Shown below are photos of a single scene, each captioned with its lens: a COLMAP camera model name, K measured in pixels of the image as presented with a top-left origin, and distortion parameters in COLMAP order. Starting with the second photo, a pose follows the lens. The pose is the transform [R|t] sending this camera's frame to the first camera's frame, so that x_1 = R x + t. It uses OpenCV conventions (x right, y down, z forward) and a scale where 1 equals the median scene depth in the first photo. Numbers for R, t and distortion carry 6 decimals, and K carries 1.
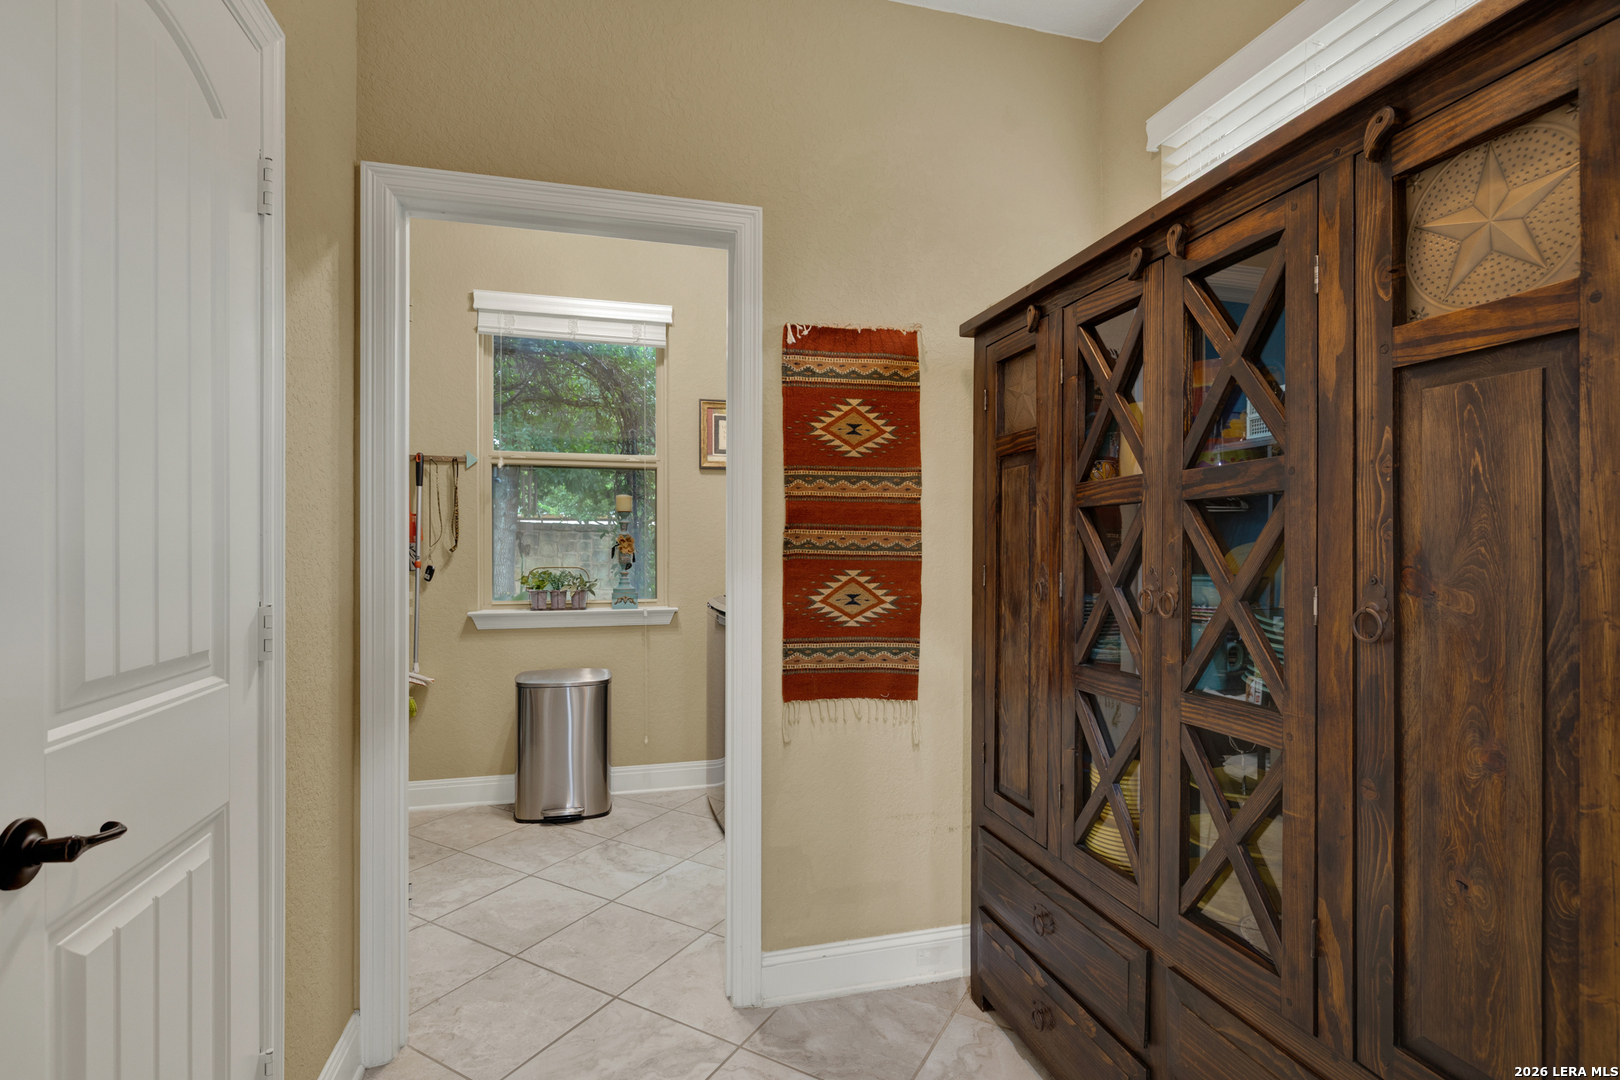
lens RADIAL K [[778.8, 0, 810.1], [0, 778.8, 547.2], [0, 0, 1]] dist [-0.007095, -0.000700]
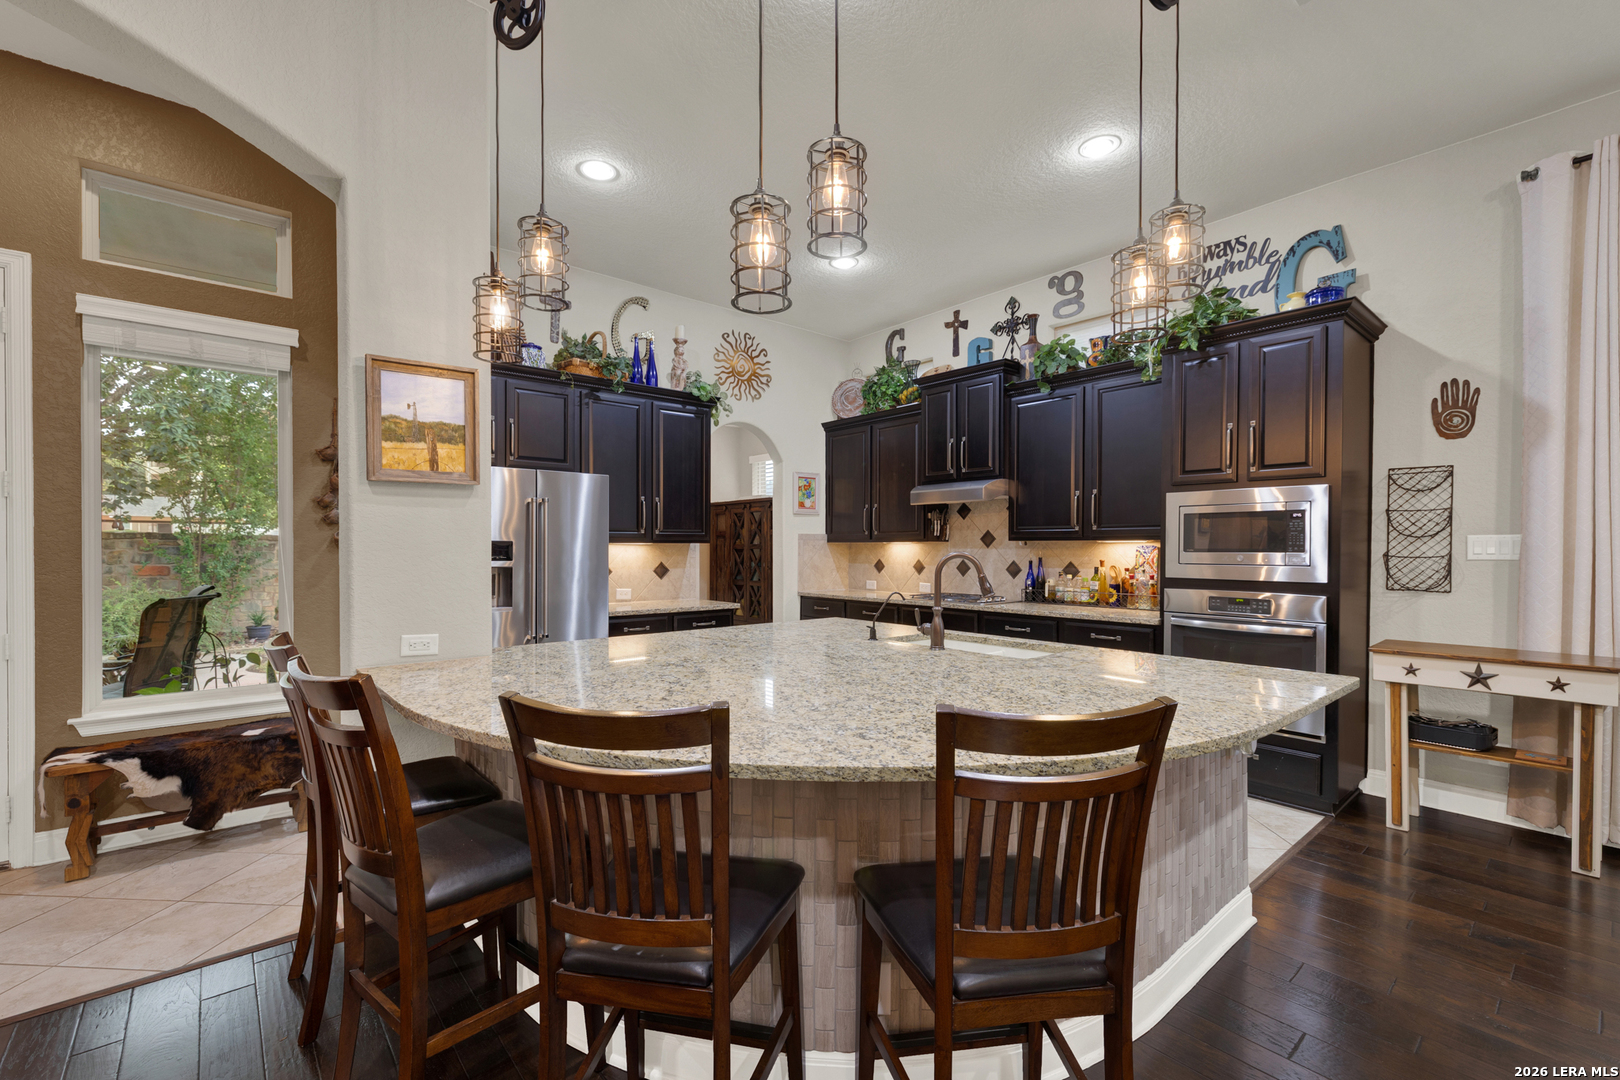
lens RADIAL K [[691.3, 0, 809.6], [0, 691.3, 557.7], [0, 0, 1]] dist [-0.004018, 0.002816]
pose [[0.901250, -0.007005, 0.433244, -0.548759], [0.007257, 0.999973, 0.001071, 0.004733], [-0.433240, 0.002179, 0.901276, -1.547660]]
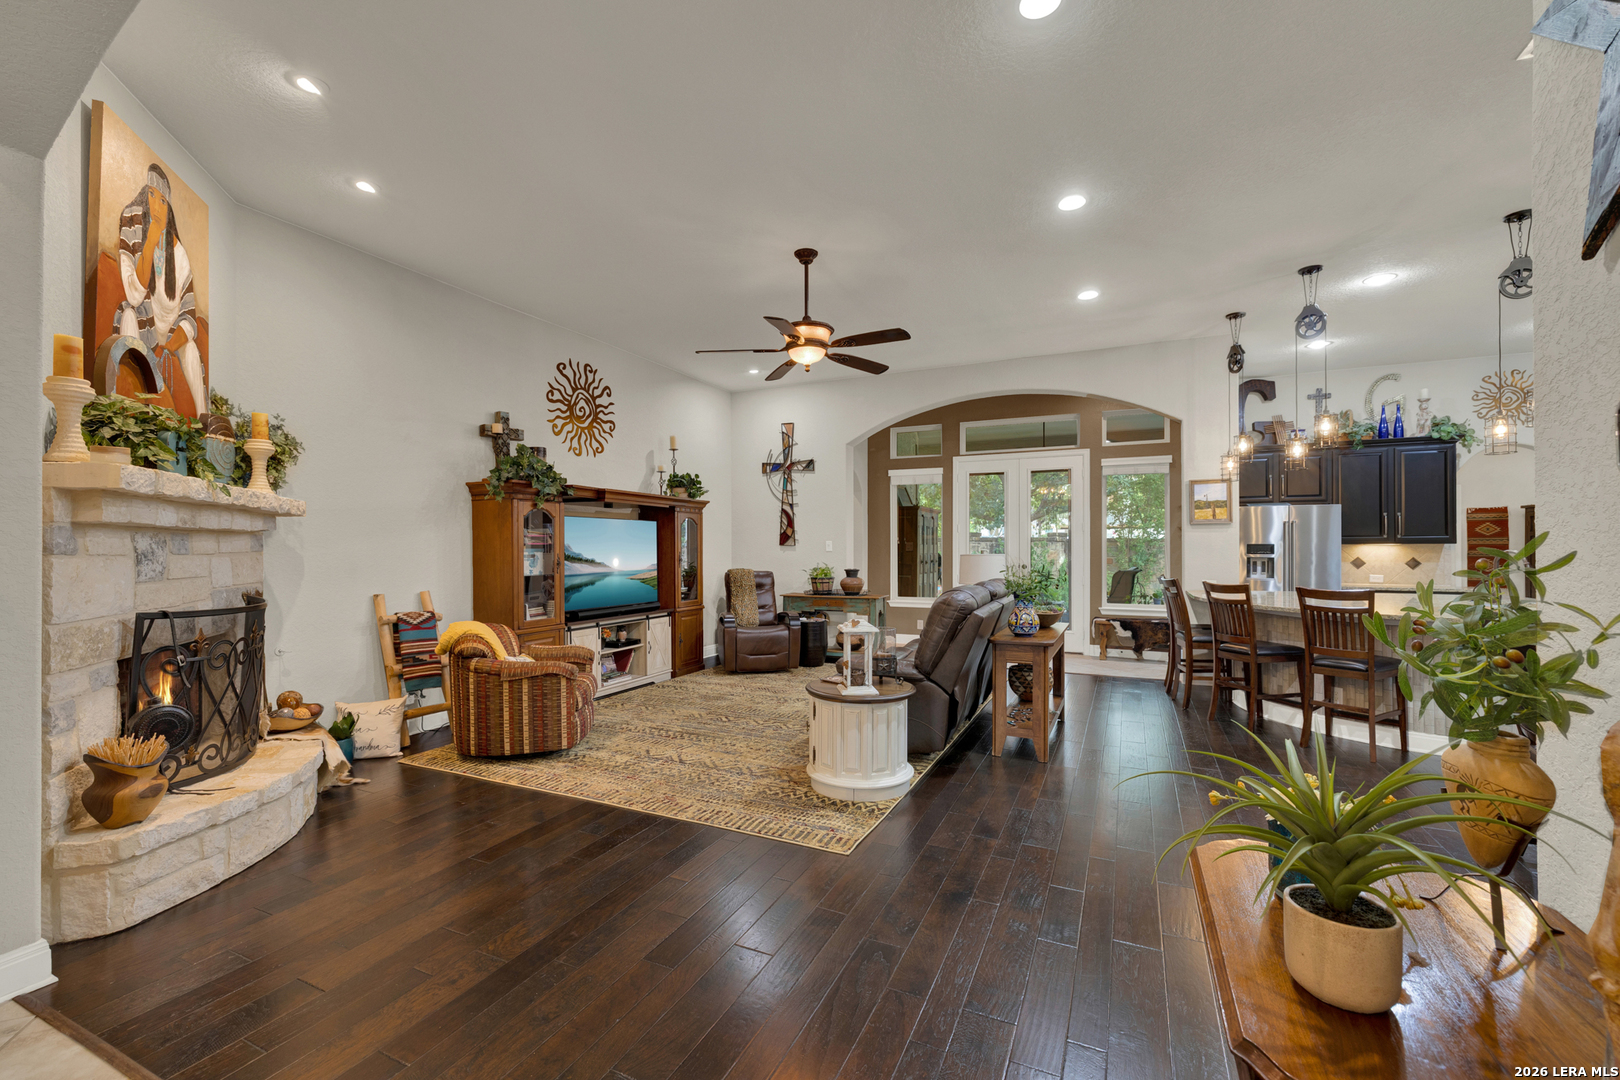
lens RADIAL K [[691.3, 0, 795.6], [0, 691.3, 545.7], [0, 0, 1]] dist [-0.004018, 0.002816]
pose [[0.755048, -0.005918, -0.655643, -0.219170], [-0.006541, 0.999842, -0.016558, 0.025703], [0.655637, 0.016790, 0.754890, -2.902872]]
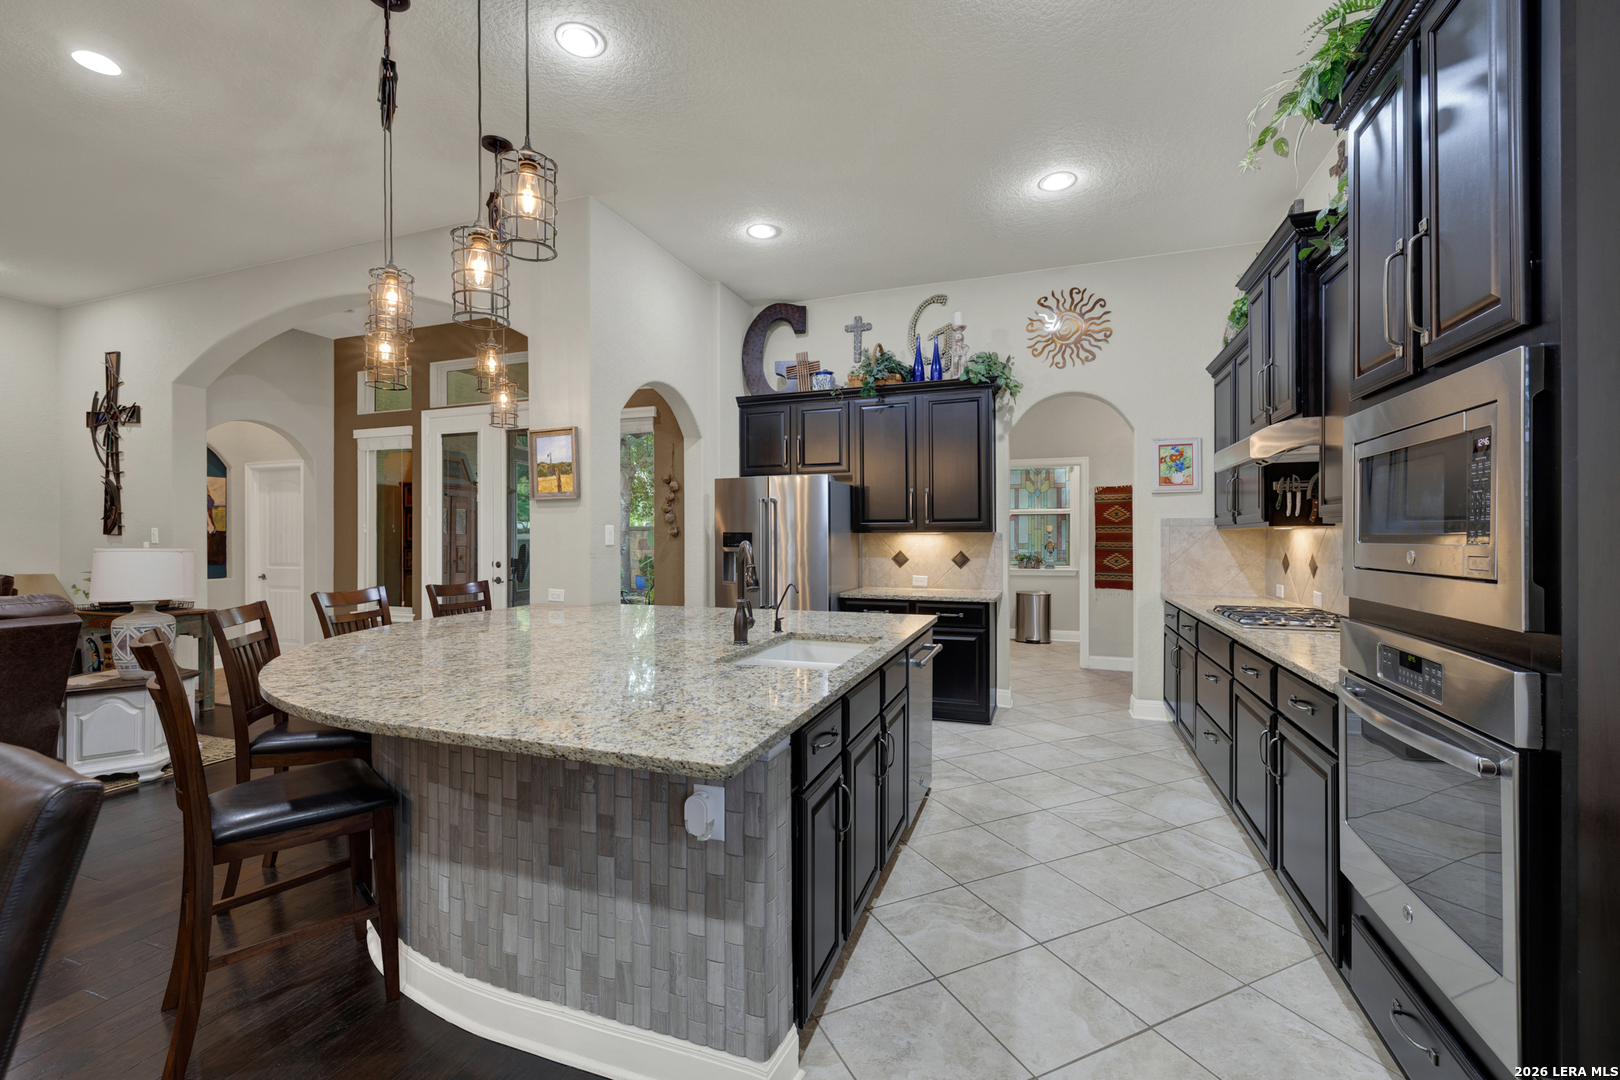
lens RADIAL K [[691.3, 0, 801.0], [0, 691.3, 536.7], [0, 0, 1]] dist [-0.004018, 0.002816]
pose [[0.816549, -0.004056, -0.577262, 0.425134], [-0.005925, 0.999864, -0.015406, 0.006777], [0.577246, 0.016000, 0.816413, -1.472720]]
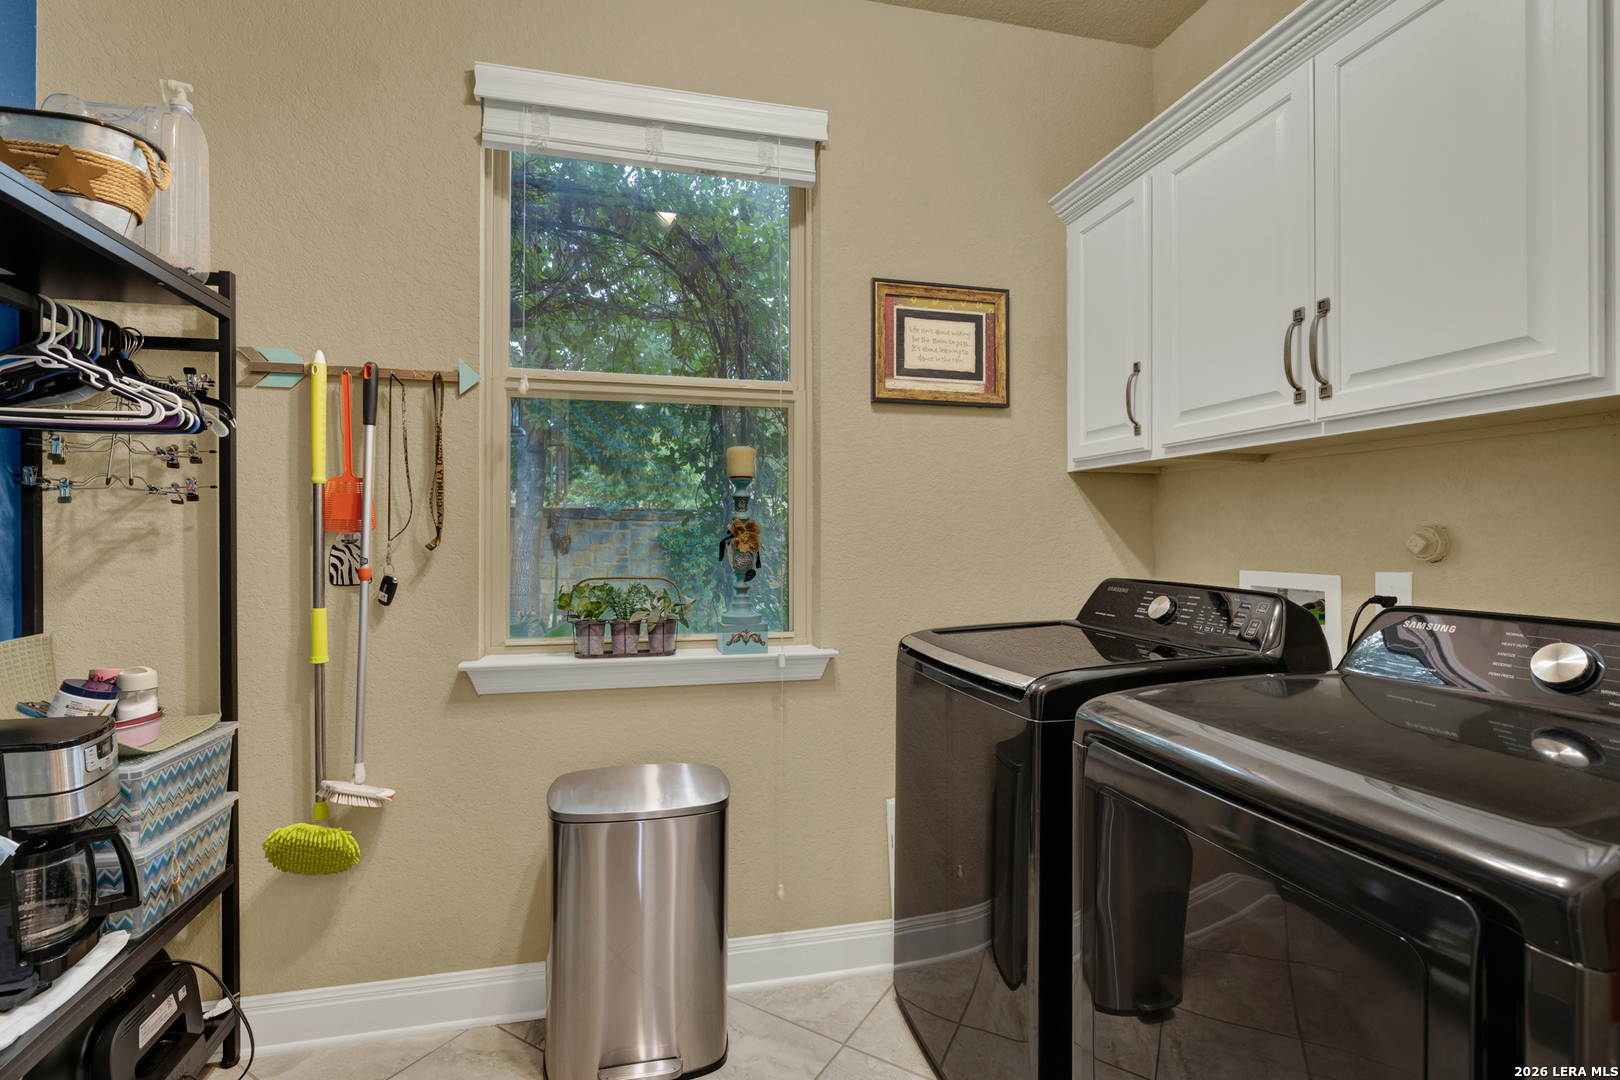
lens RADIAL K [[778.8, 0, 807.3], [0, 778.8, 525.5], [0, 0, 1]] dist [-0.007095, -0.000700]
pose [[0.999579, 0.000449, -0.029025, -0.182796], [-0.000914, 0.999872, -0.016004, -0.002346], [0.029014, 0.016024, 0.999451, 0.464235]]
